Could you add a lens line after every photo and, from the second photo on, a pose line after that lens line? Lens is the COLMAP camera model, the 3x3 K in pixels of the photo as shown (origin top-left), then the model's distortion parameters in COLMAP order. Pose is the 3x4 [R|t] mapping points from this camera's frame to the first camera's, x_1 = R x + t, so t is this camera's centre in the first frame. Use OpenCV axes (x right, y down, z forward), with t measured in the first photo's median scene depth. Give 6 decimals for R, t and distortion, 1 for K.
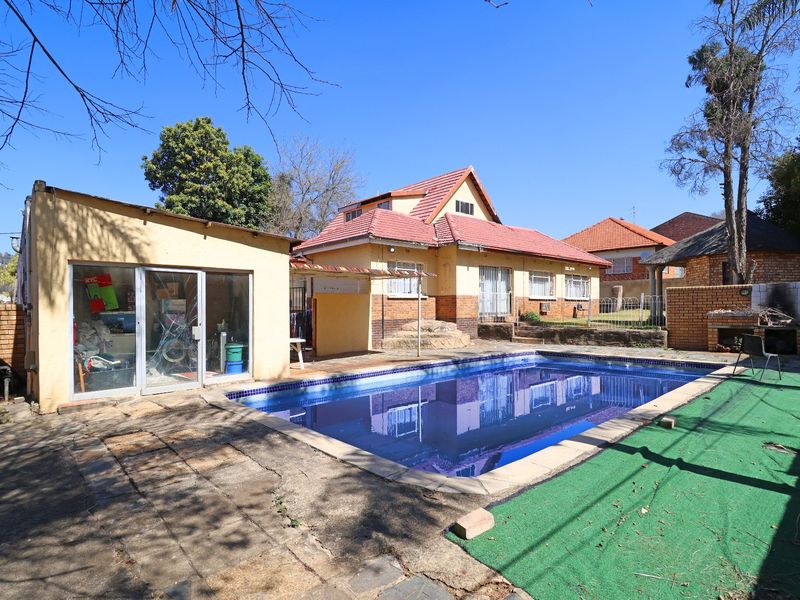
lens RADIAL K [[427.3, 0, 373.8], [0, 427.3, 303.8], [0, 0, 1]] dist [0.003022, -0.001743]
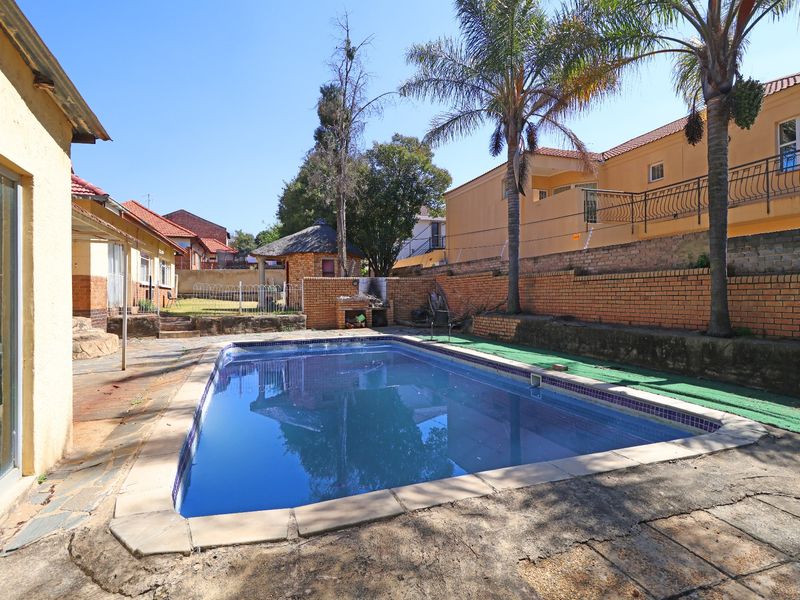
lens RADIAL K [[427.3, 0, 403.3], [0, 427.3, 296.6], [0, 0, 1]] dist [0.003022, -0.001743]
pose [[0.354362, 0.000764, 0.935108, -0.319375], [-0.003024, 0.999995, 0.000329, 0.013643], [-0.935104, -0.002944, 0.354362, 0.364946]]
